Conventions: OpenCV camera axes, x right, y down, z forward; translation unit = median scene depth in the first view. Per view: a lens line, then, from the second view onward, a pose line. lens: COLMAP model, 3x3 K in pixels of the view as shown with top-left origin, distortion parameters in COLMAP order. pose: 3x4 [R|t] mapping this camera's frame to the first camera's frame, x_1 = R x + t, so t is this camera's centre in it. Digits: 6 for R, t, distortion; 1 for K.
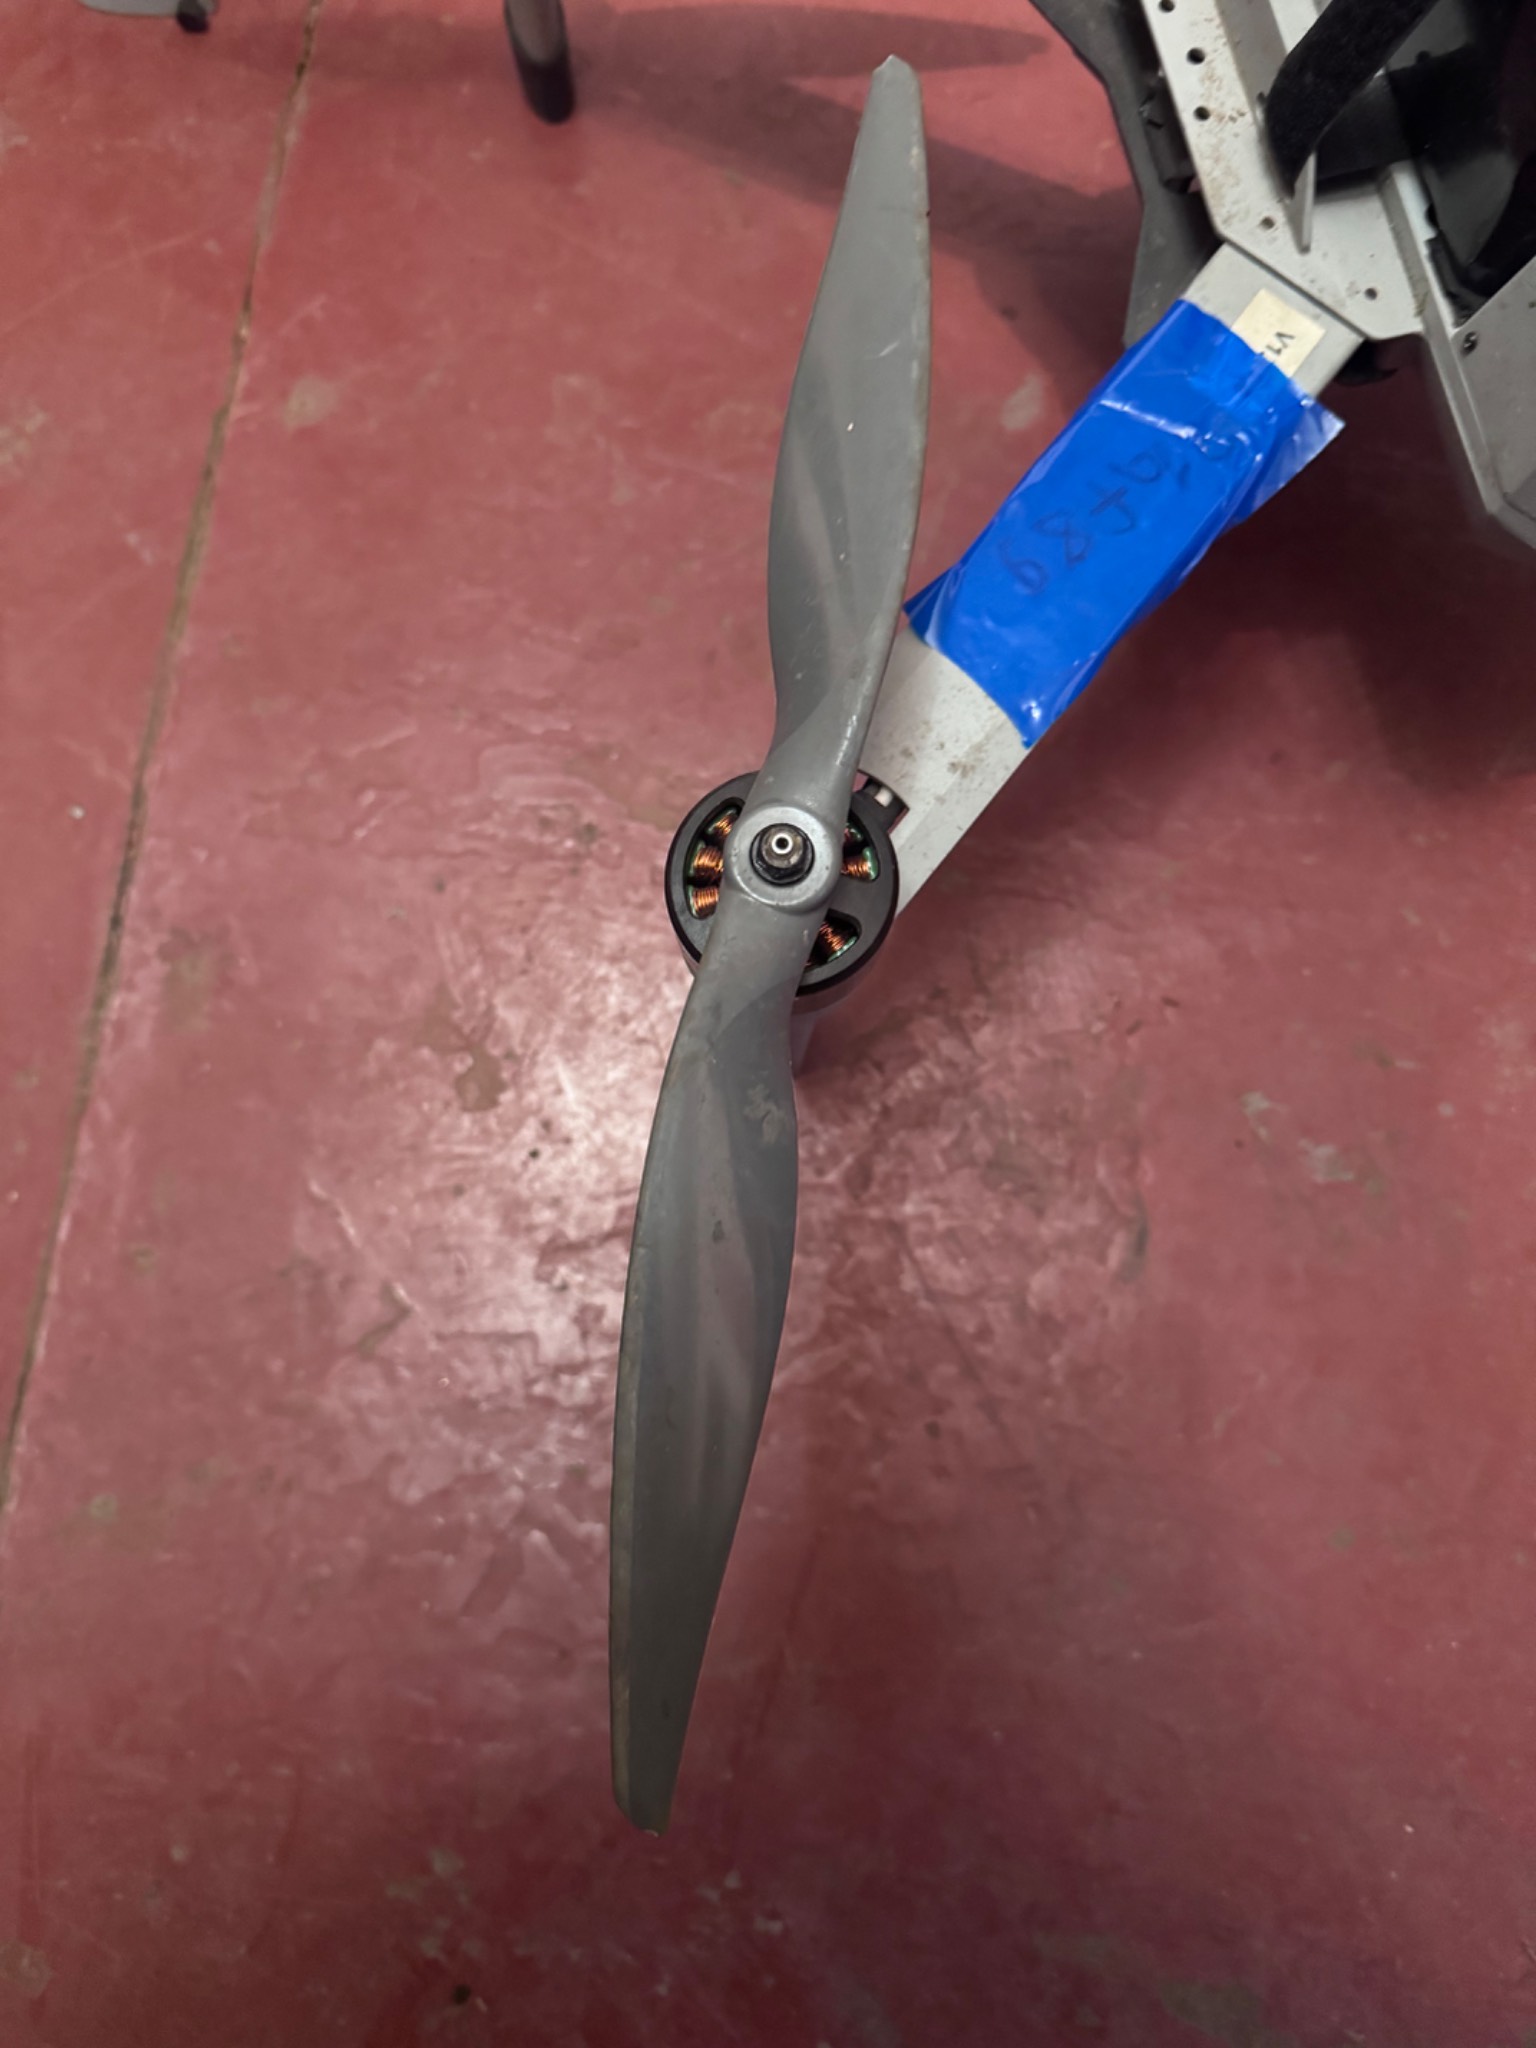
lens RADIAL K [[1488.6, 0, 768.0], [0, 1488.6, 1024.0], [0, 0, 1]] dist [-0.007685, -0.007811]
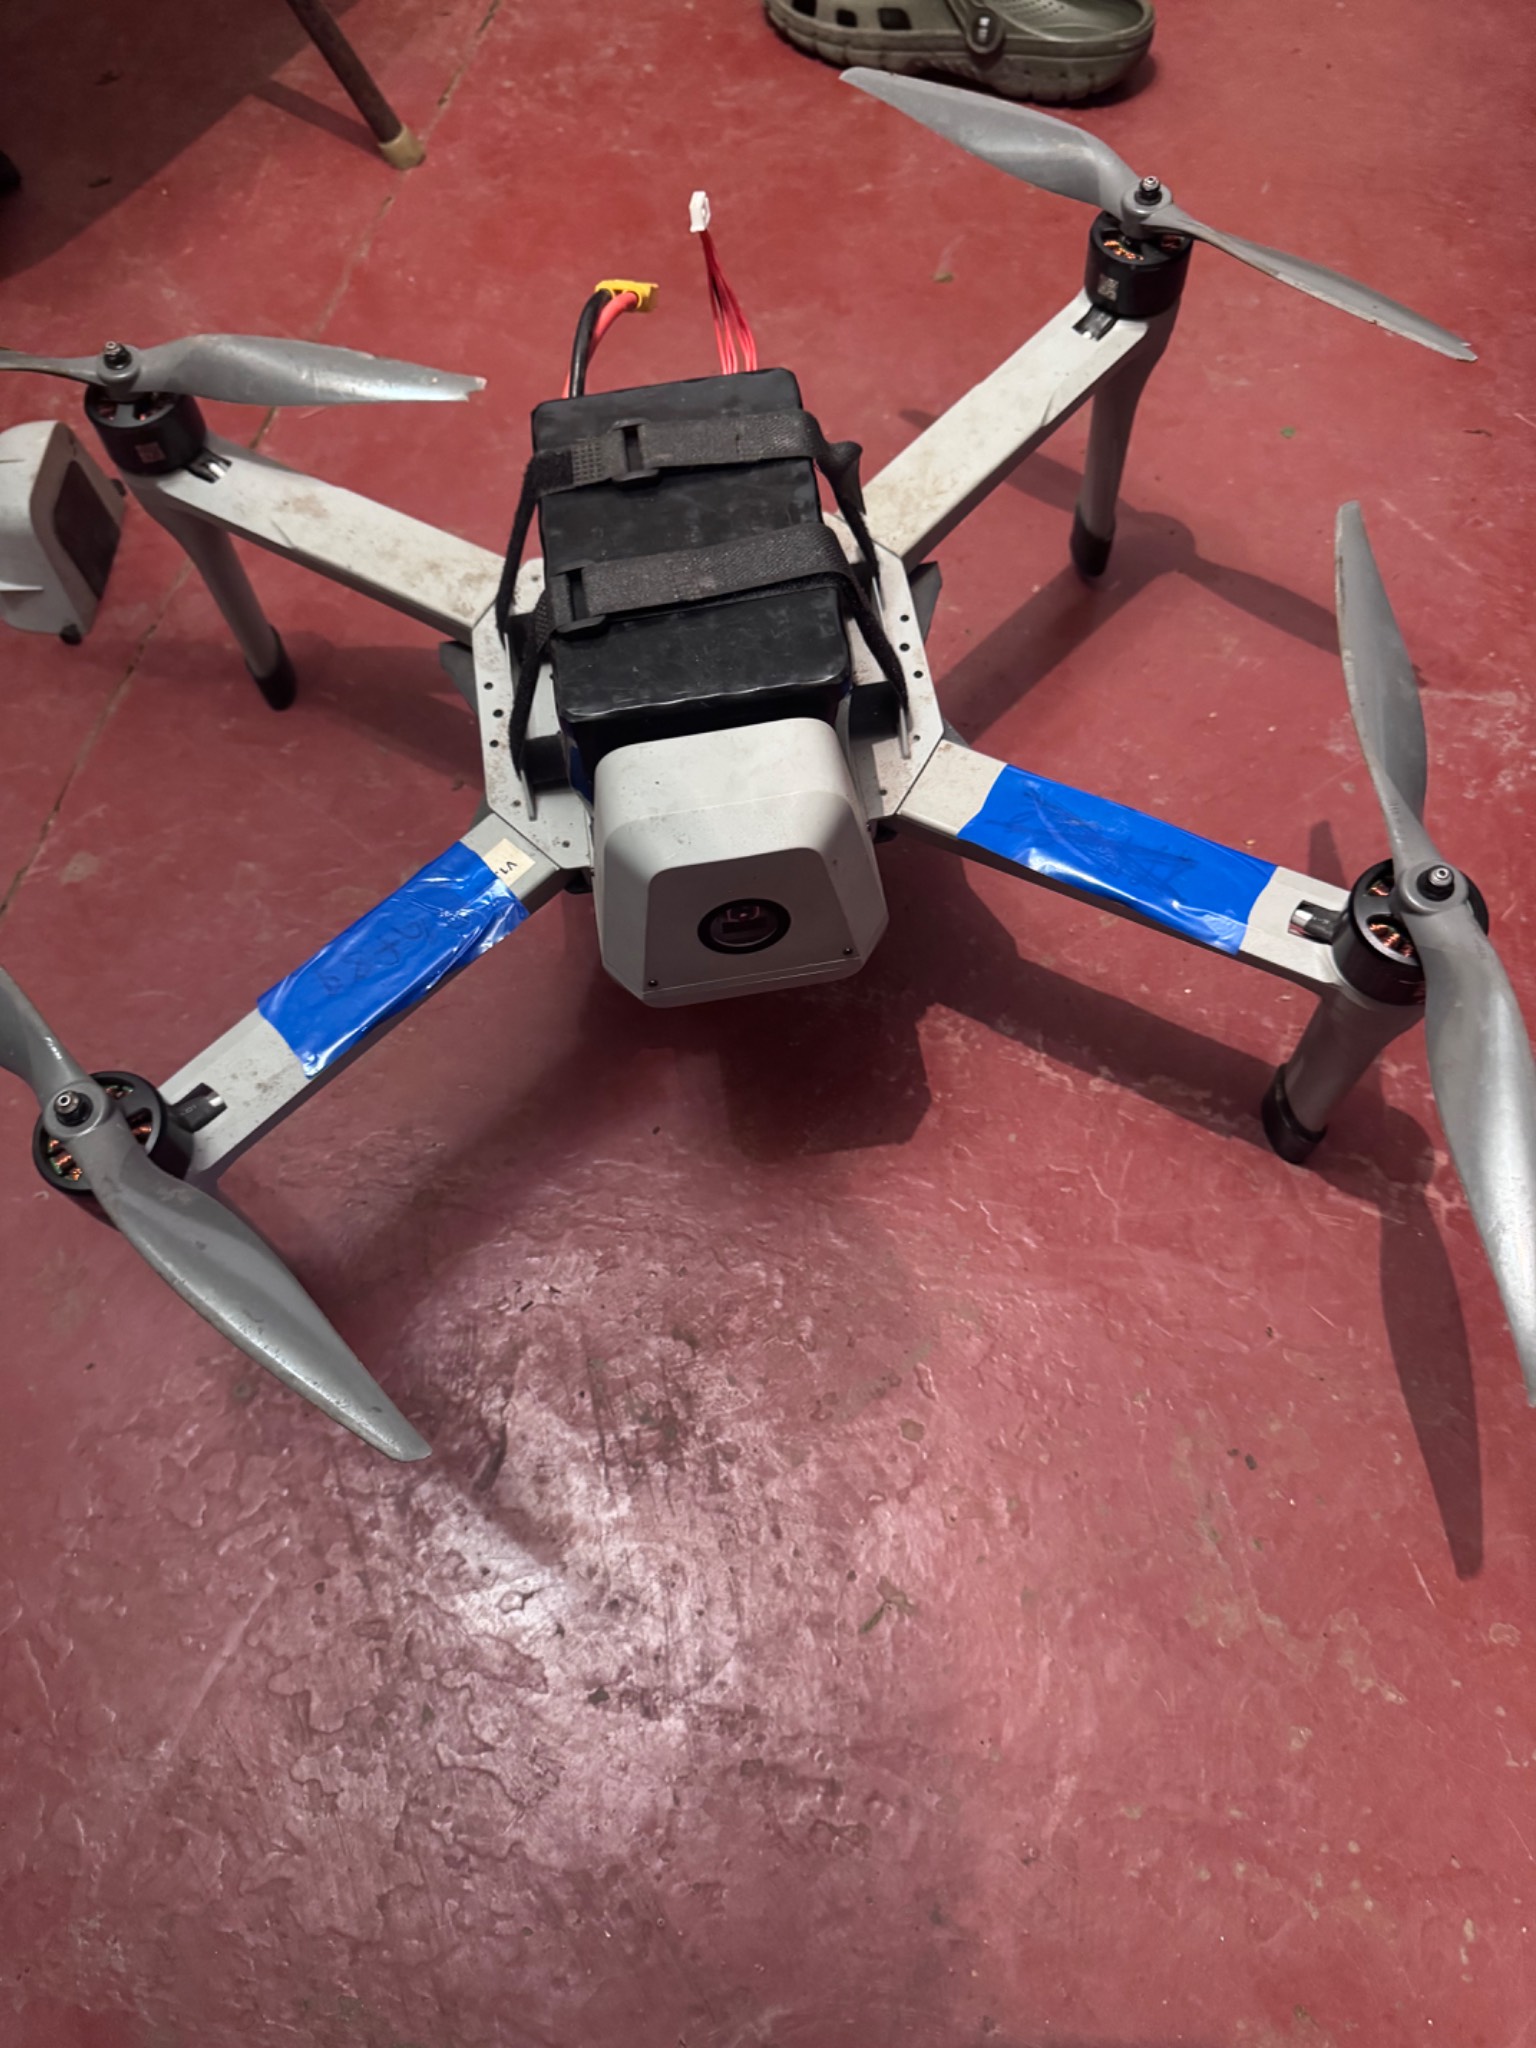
lens RADIAL K [[1488.6, 0, 768.0], [0, 1488.6, 1024.0], [0, 0, 1]] dist [-0.007685, -0.007811]
pose [[0.997156, 0.063327, -0.040851, 0.528592], [-0.072776, 0.949946, -0.303818, 0.160738], [0.019566, 0.305927, 0.951854, -0.430919]]
